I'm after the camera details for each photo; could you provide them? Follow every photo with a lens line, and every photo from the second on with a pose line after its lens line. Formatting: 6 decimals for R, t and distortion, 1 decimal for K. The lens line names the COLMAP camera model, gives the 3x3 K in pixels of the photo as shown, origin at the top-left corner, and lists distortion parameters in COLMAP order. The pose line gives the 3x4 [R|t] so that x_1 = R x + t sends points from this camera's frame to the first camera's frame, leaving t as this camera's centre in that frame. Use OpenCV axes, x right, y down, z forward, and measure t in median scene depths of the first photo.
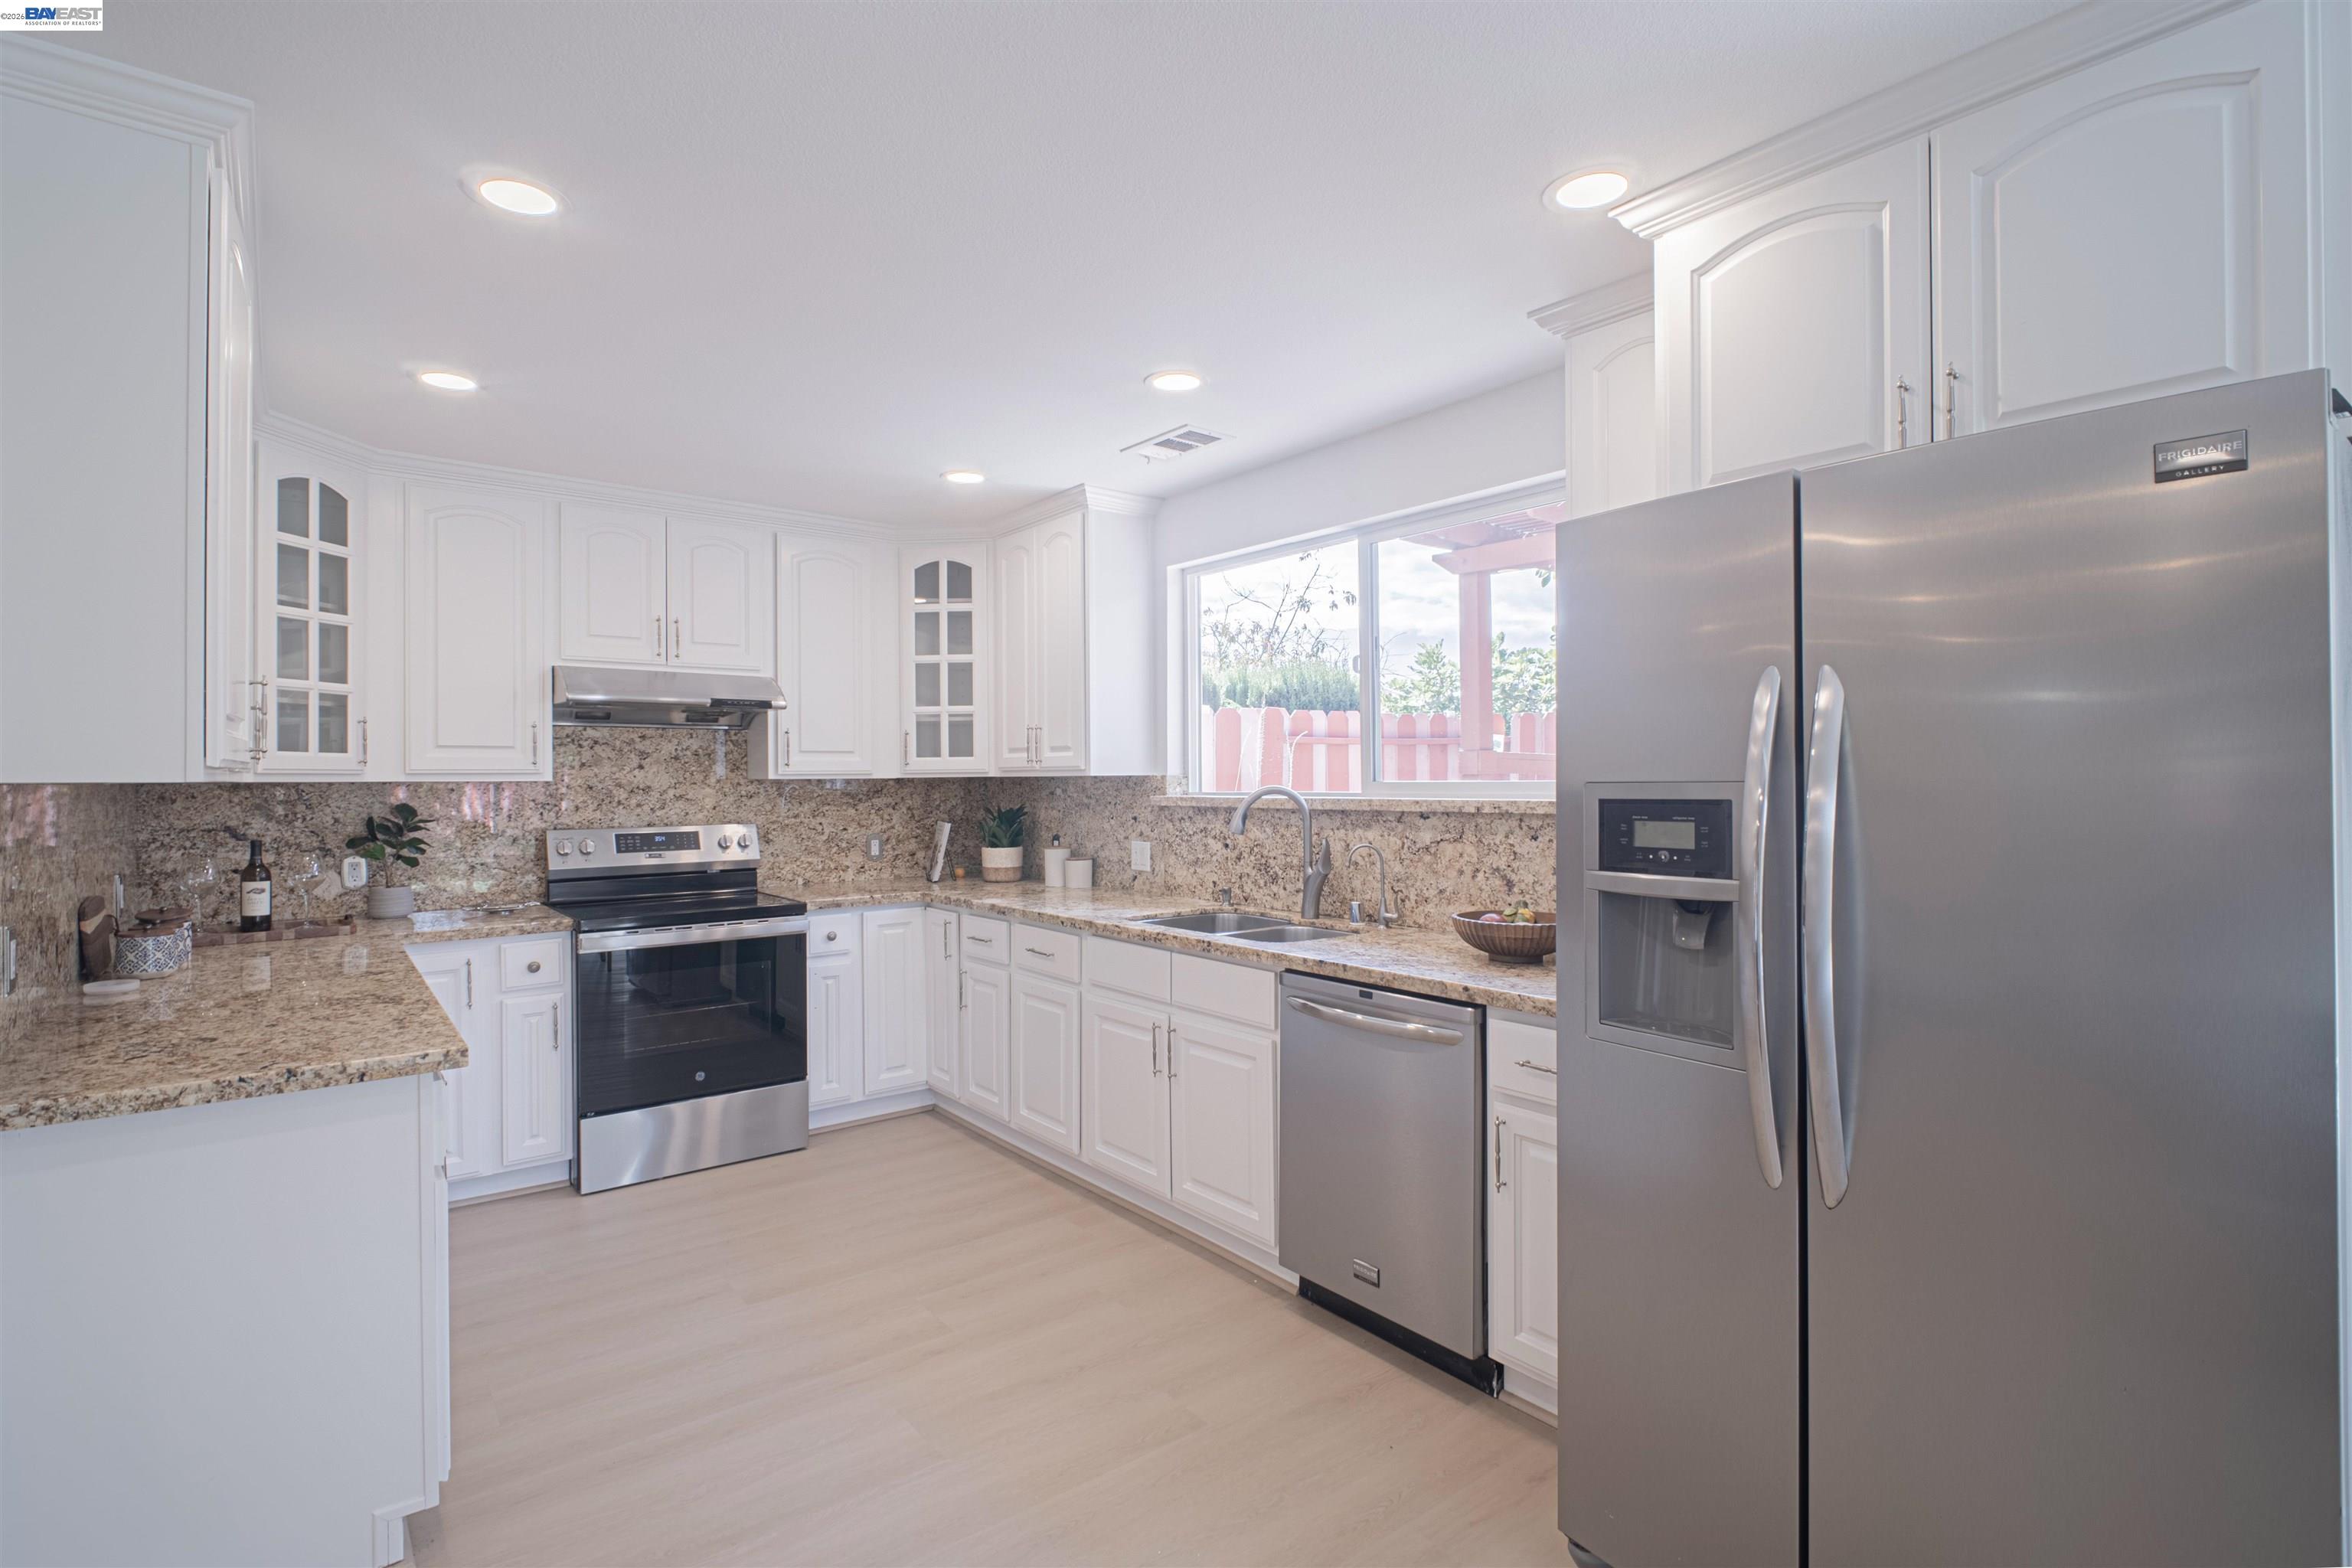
lens RADIAL K [[1051.1, 0, 1153.8], [0, 1051.1, 768.8], [0, 0, 1]] dist [0.000339, -0.005204]
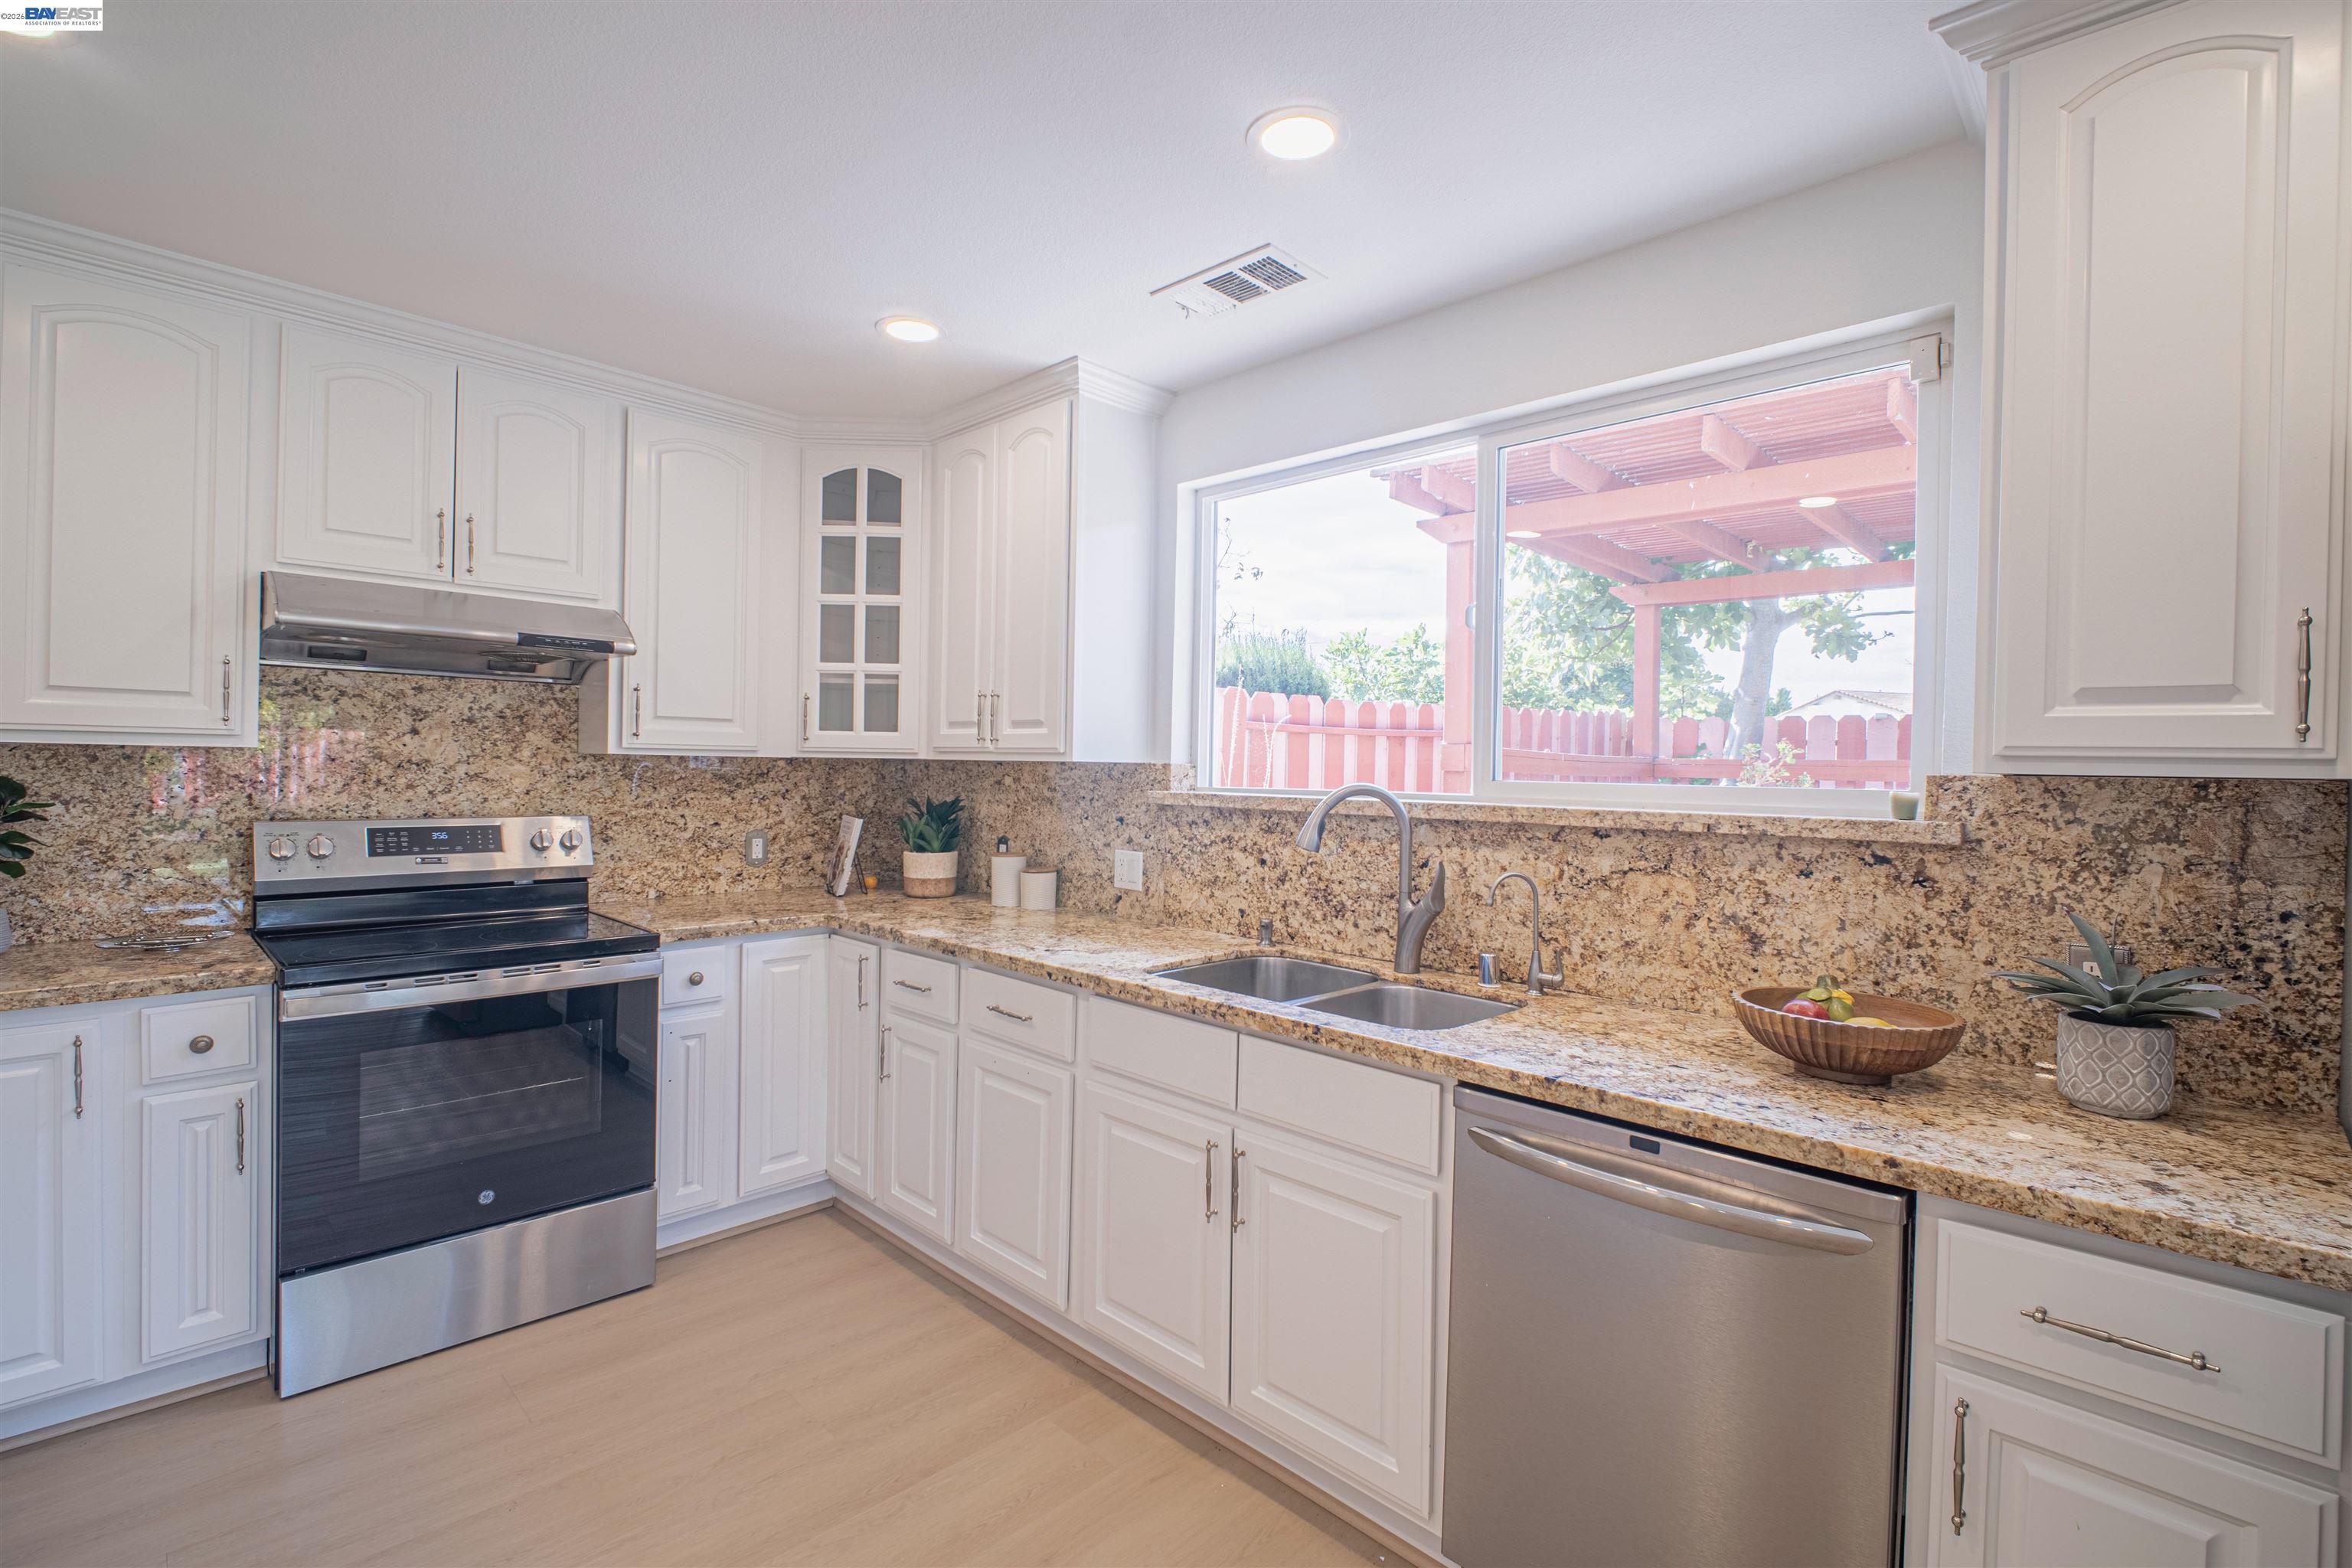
lens RADIAL K [[1051.1, 0, 1159.4], [0, 1051.1, 768.6], [0, 0, 1]] dist [0.000339, -0.005204]
pose [[0.992257, 0.025765, 0.121504, -0.098577], [-0.027224, 0.999576, 0.010361, 0.002547], [-0.121185, -0.013589, 0.992537, 0.298370]]
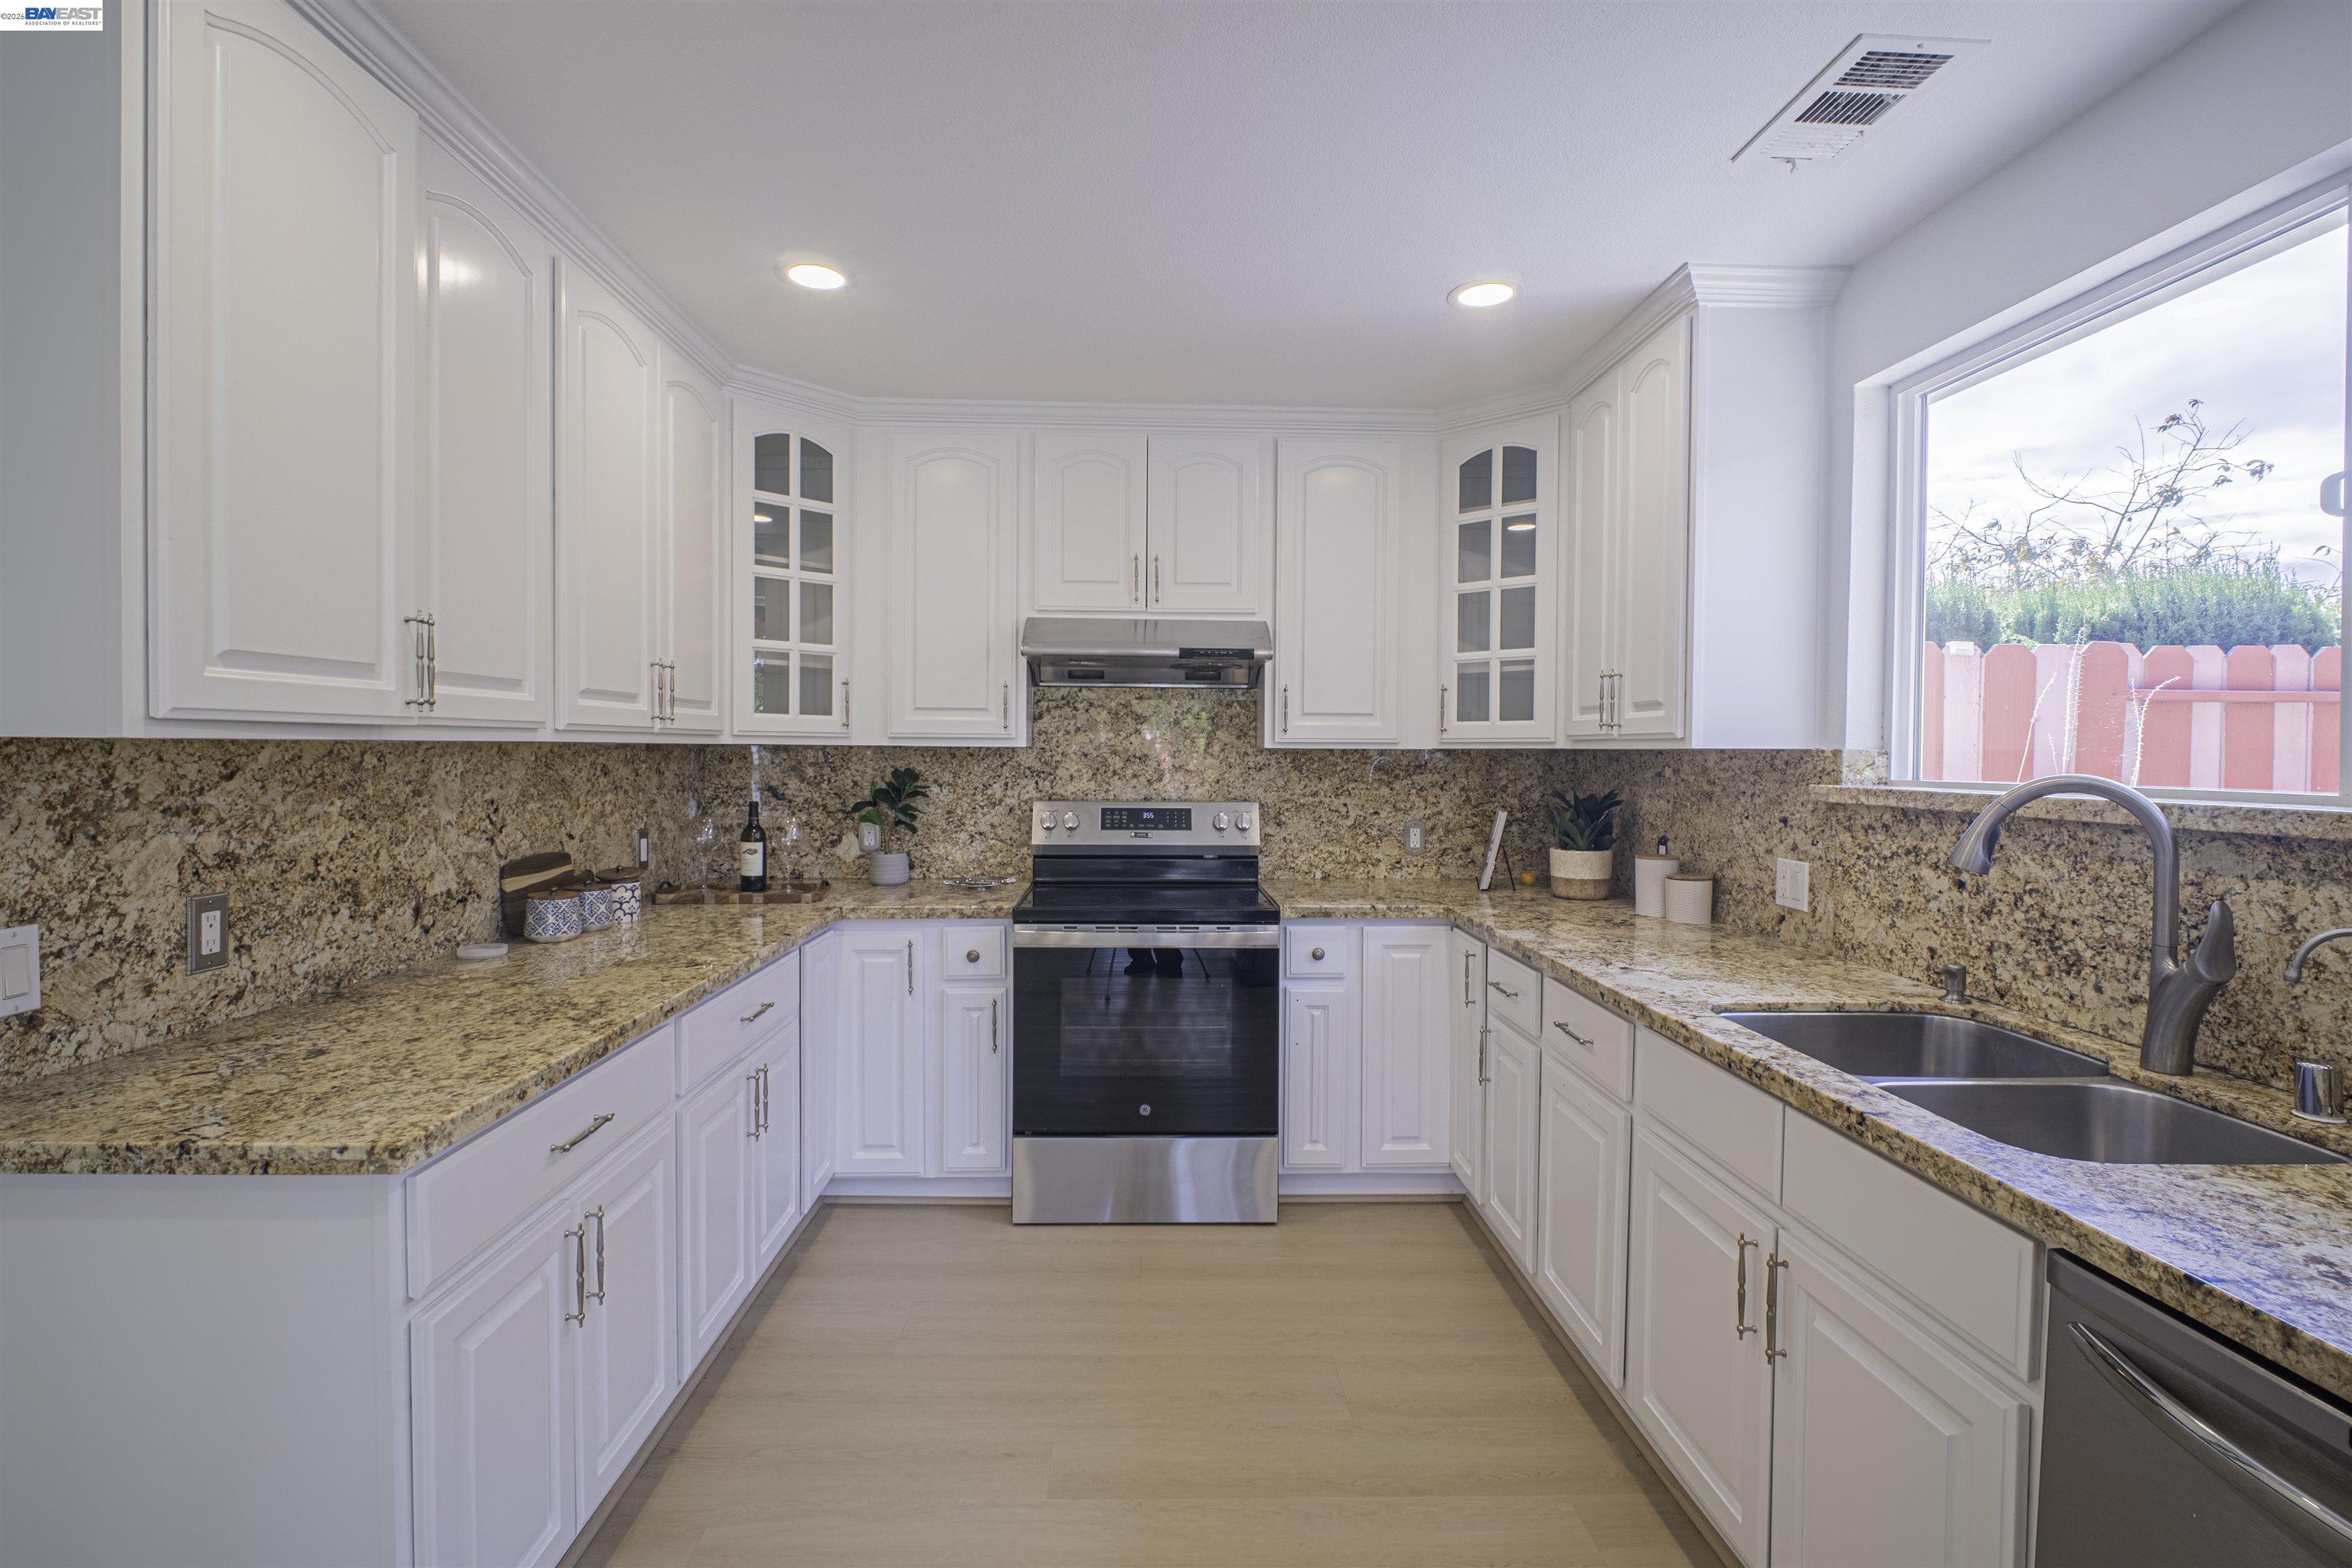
lens RADIAL K [[1051.1, 0, 1171.9], [0, 1051.1, 769.4], [0, 0, 1]] dist [0.000339, -0.005204]
pose [[0.811994, 0.024294, -0.583159, 0.056820], [-0.008274, 0.999512, 0.030120, 0.003007], [0.583607, -0.019632, 0.811799, 0.362535]]
